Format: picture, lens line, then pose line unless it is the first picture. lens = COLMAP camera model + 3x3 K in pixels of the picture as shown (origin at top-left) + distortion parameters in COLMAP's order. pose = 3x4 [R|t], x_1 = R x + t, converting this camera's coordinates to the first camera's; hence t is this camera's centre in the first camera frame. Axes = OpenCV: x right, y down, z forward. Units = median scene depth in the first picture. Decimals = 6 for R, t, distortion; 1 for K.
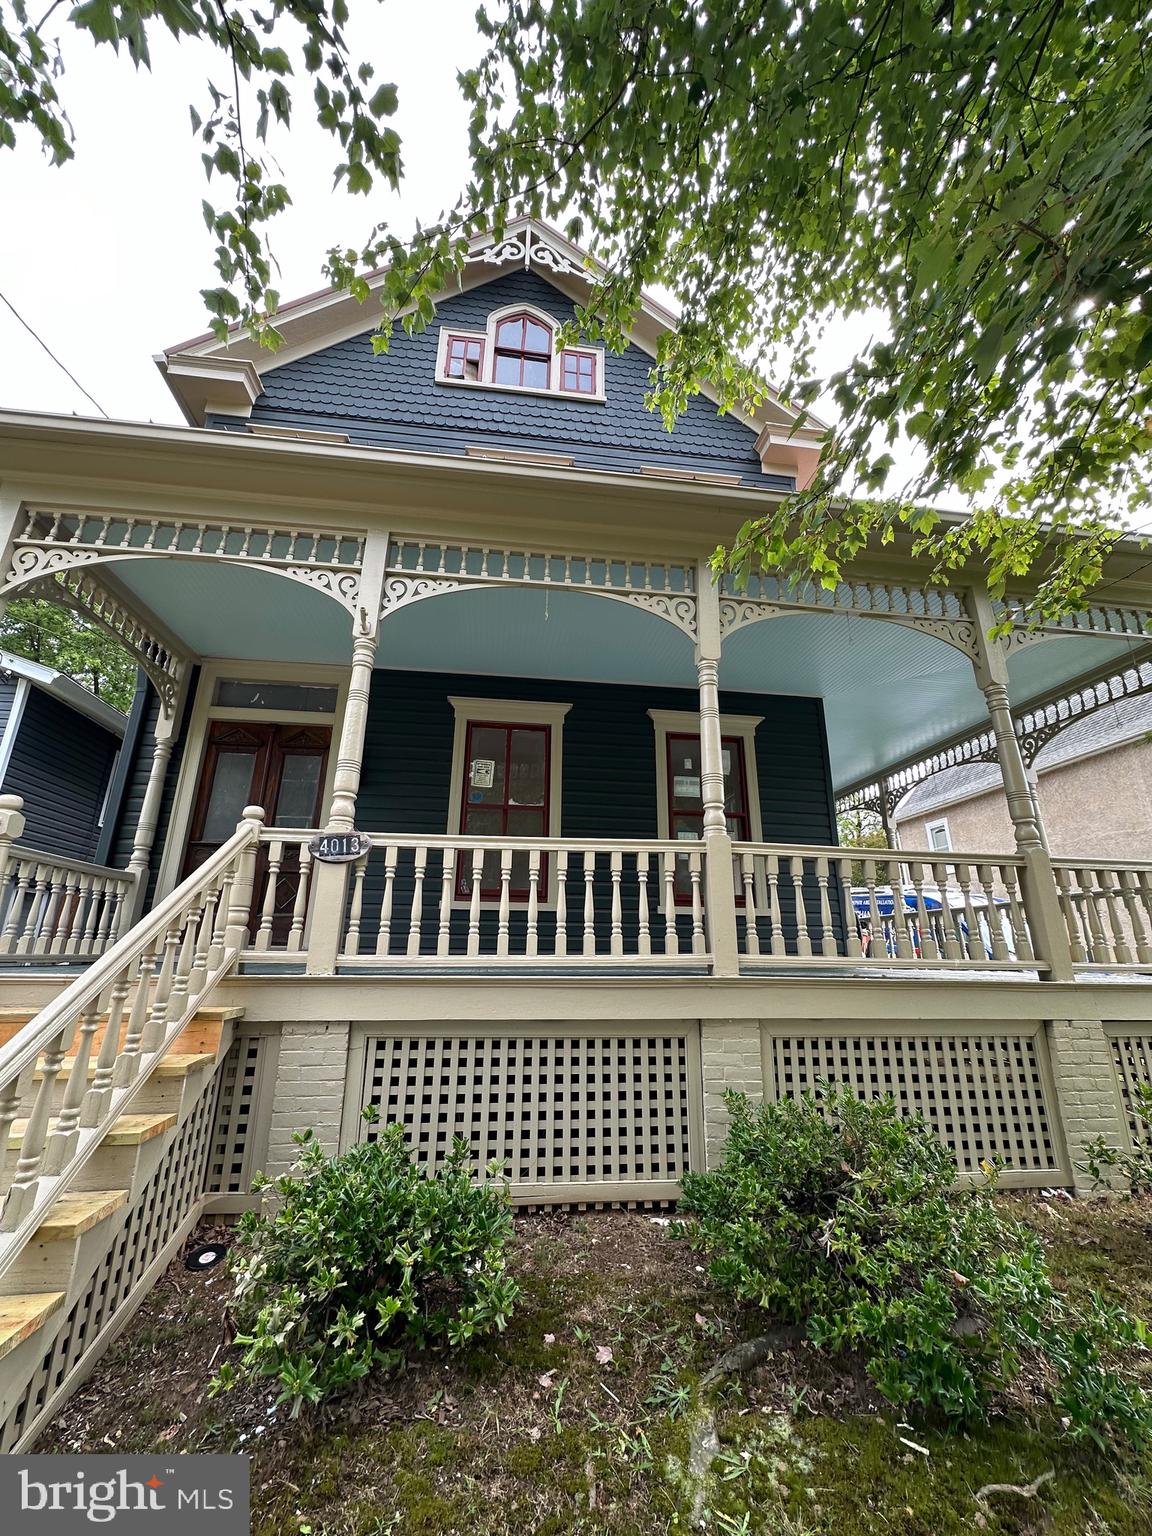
lens RADIAL K [[615.6, 0, 578.6], [0, 615.6, 768.7], [0, 0, 1]] dist [-0.002632, -0.000210]
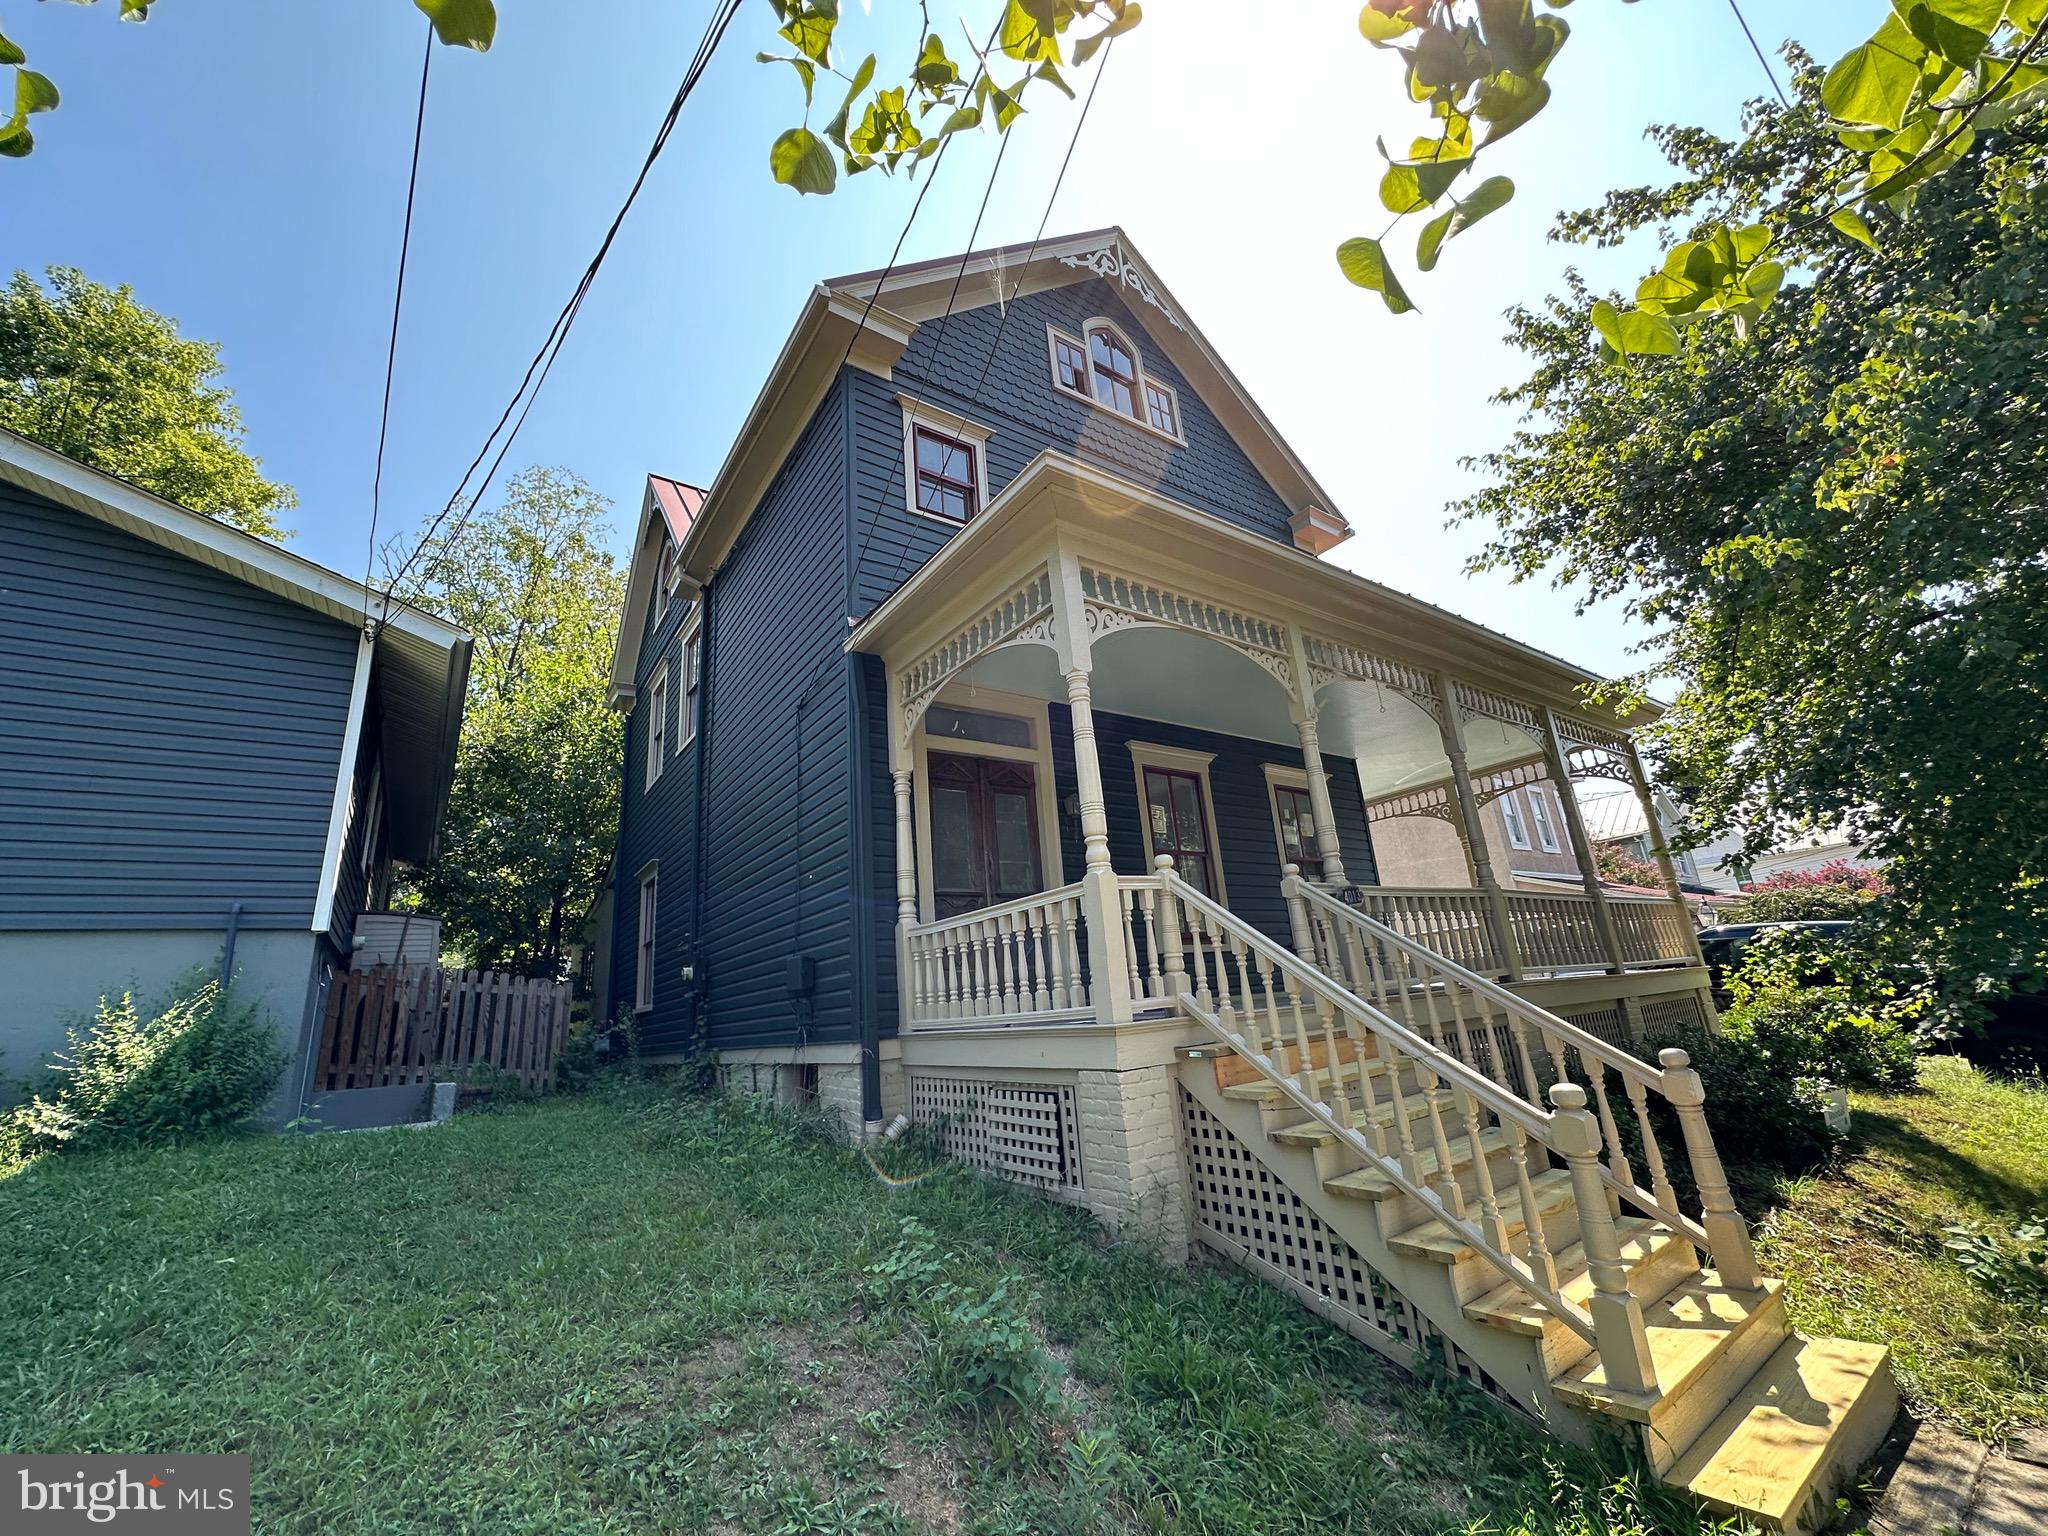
lens RADIAL K [[820.8, 0, 1032.0], [0, 820.8, 767.0], [0, 0, 1]] dist [-0.002632, -0.000210]
pose [[0.880514, 0.058325, 0.470417, -0.956083], [-0.053723, 0.998286, -0.023216, -0.034531], [-0.470965, -0.004830, 0.882139, -0.089103]]
